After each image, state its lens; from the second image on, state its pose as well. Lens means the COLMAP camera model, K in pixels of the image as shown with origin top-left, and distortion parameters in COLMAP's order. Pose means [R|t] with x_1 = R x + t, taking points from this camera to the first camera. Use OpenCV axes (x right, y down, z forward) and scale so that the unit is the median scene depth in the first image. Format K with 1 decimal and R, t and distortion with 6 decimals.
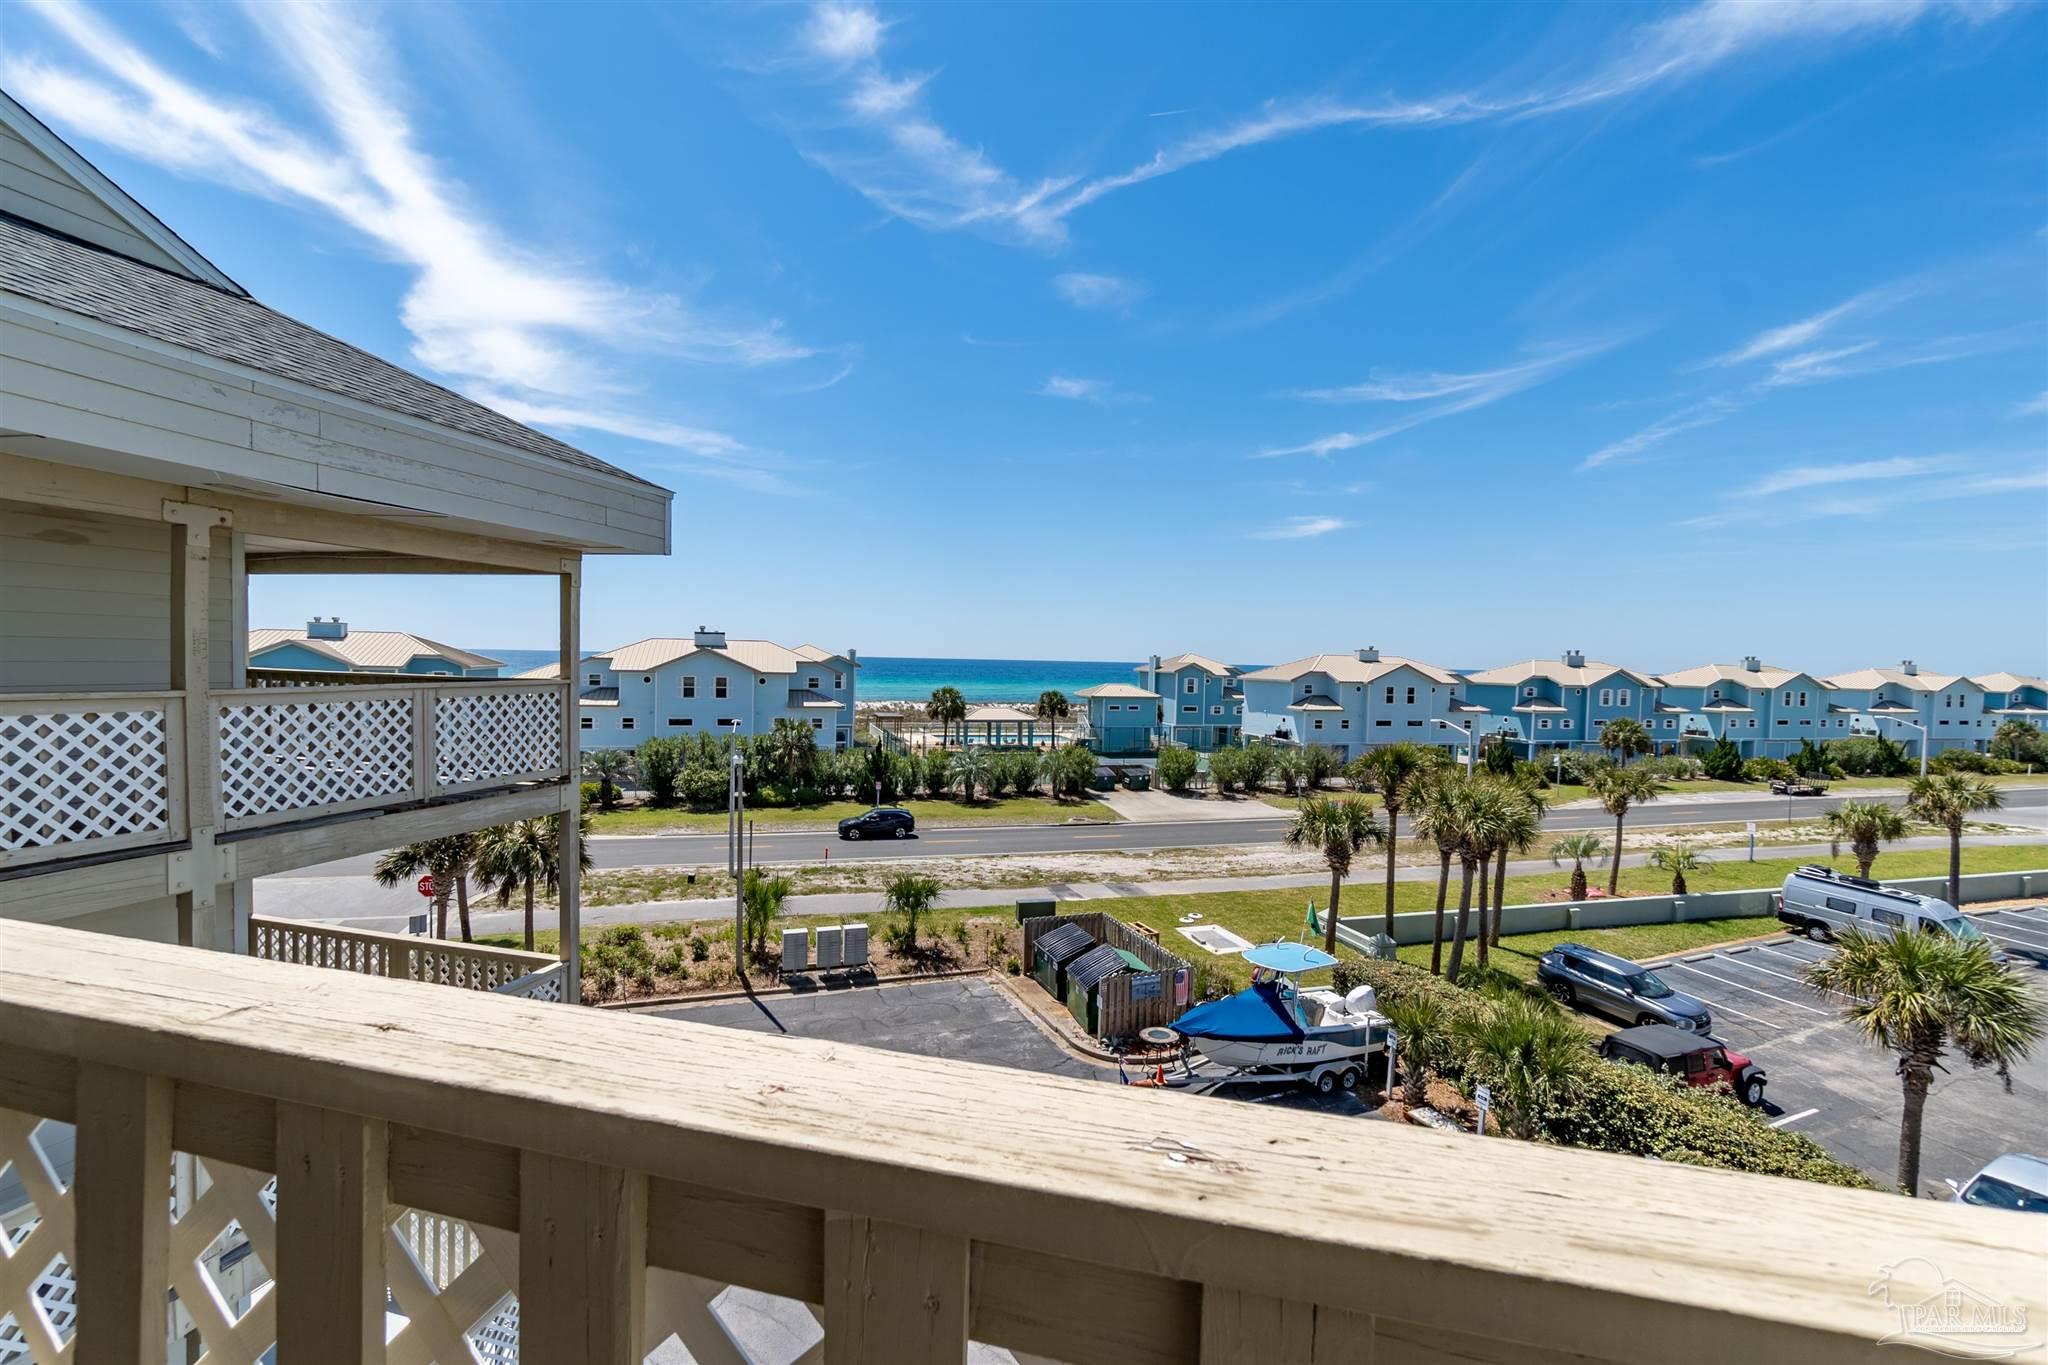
lens RADIAL K [[883.2, 0, 1012.8], [0, 883.2, 695.8], [0, 0, 1]] dist [-0.004768, 0.002013]
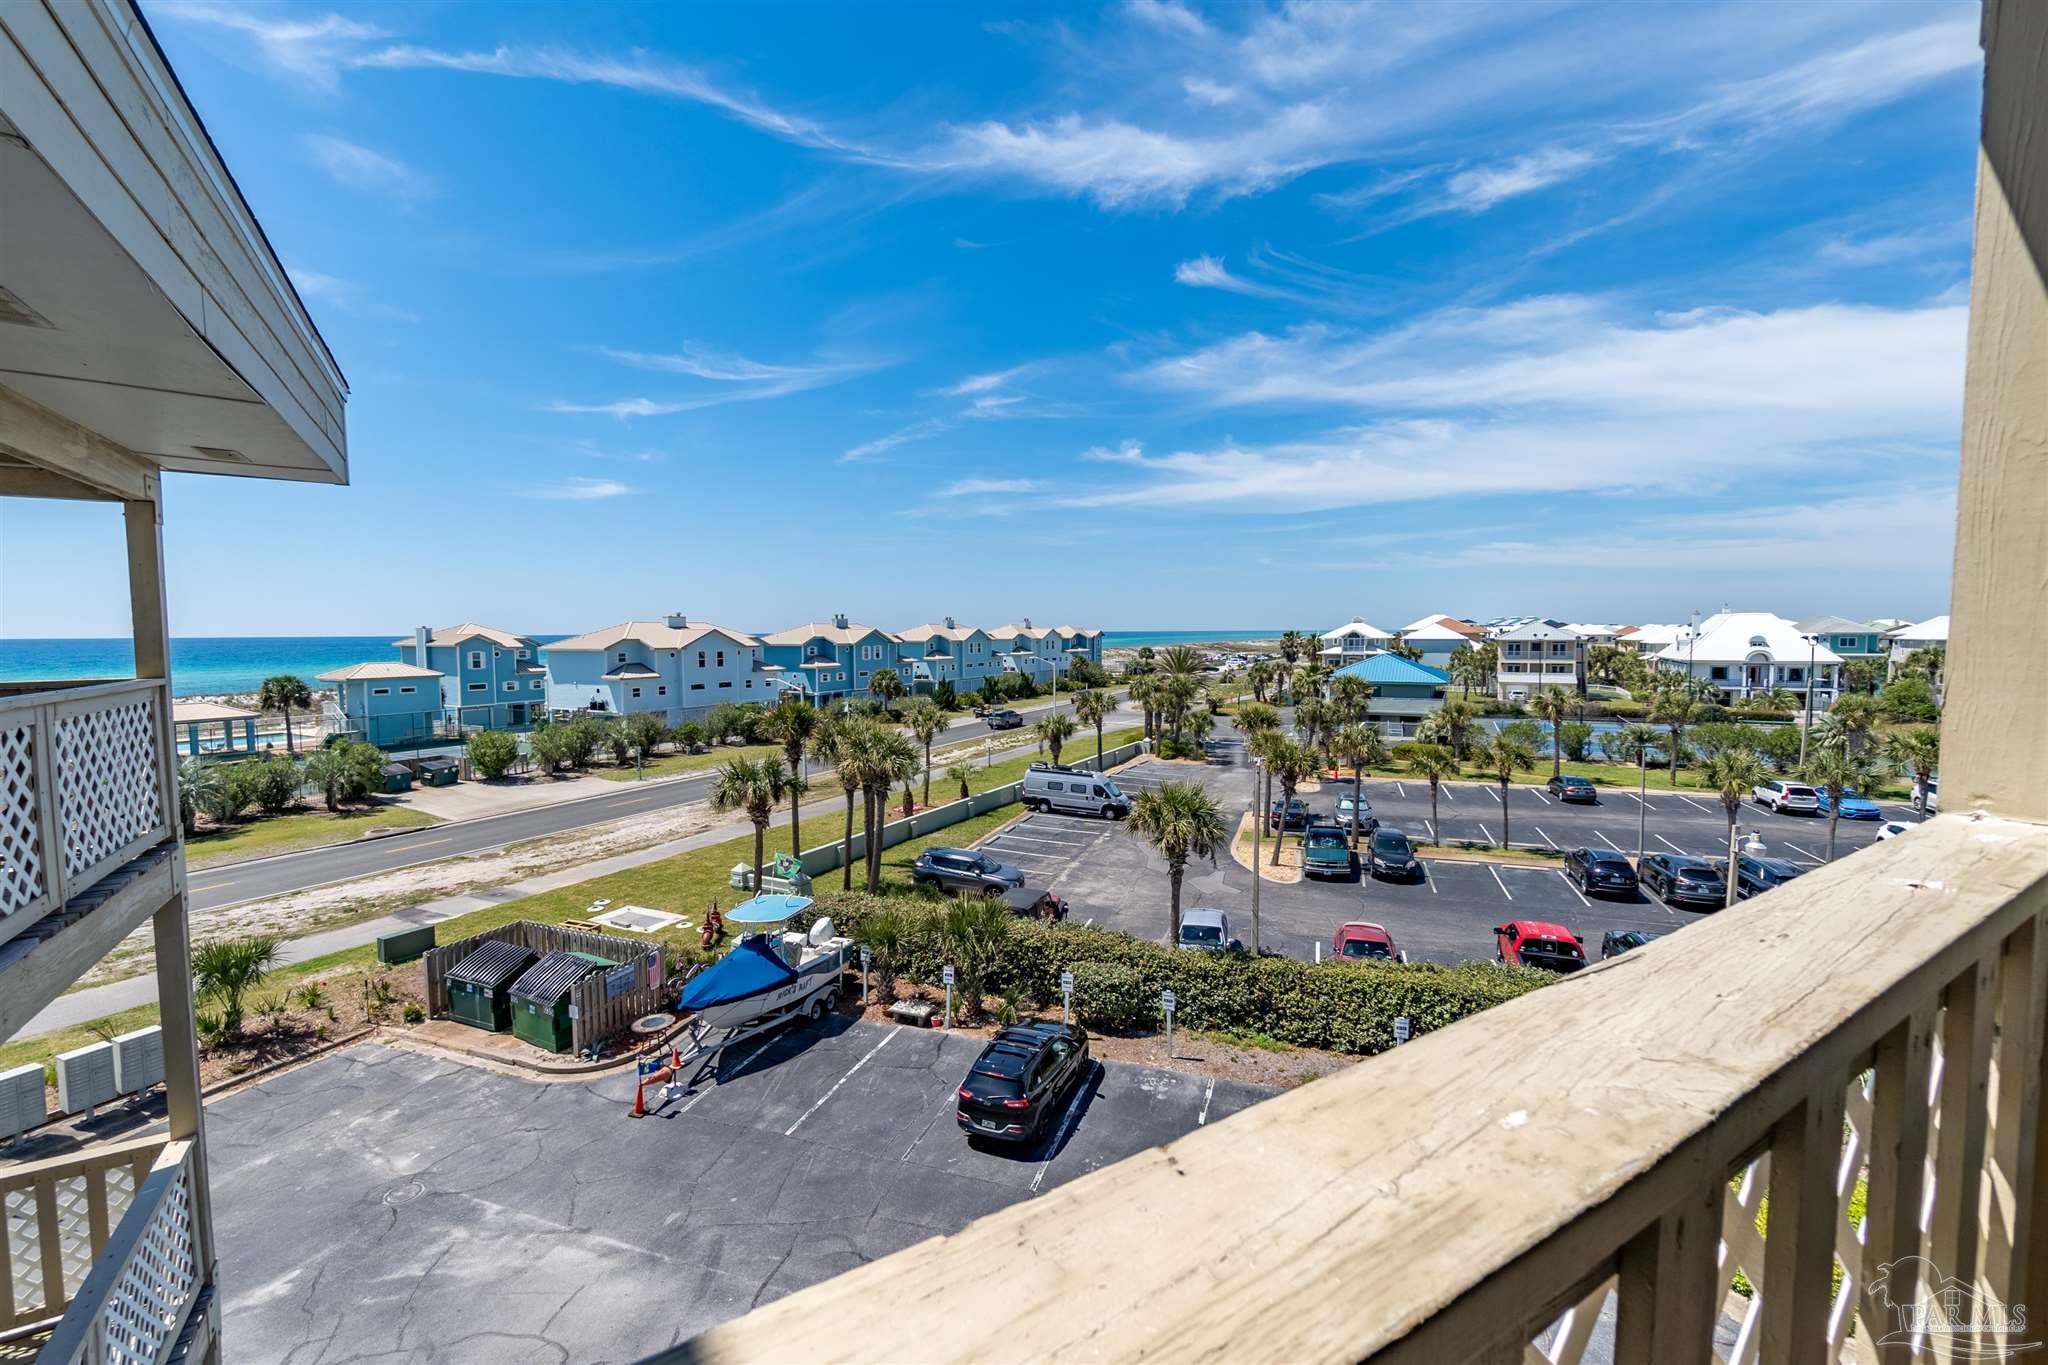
lens RADIAL K [[883.2, 0, 990.3], [0, 883.2, 681.9], [0, 0, 1]] dist [-0.004768, 0.002013]
pose [[0.695967, -0.066853, 0.714955, -0.097815], [0.051387, 0.997741, 0.043274, -0.002196], [-0.716233, 0.006622, 0.697830, 0.029585]]
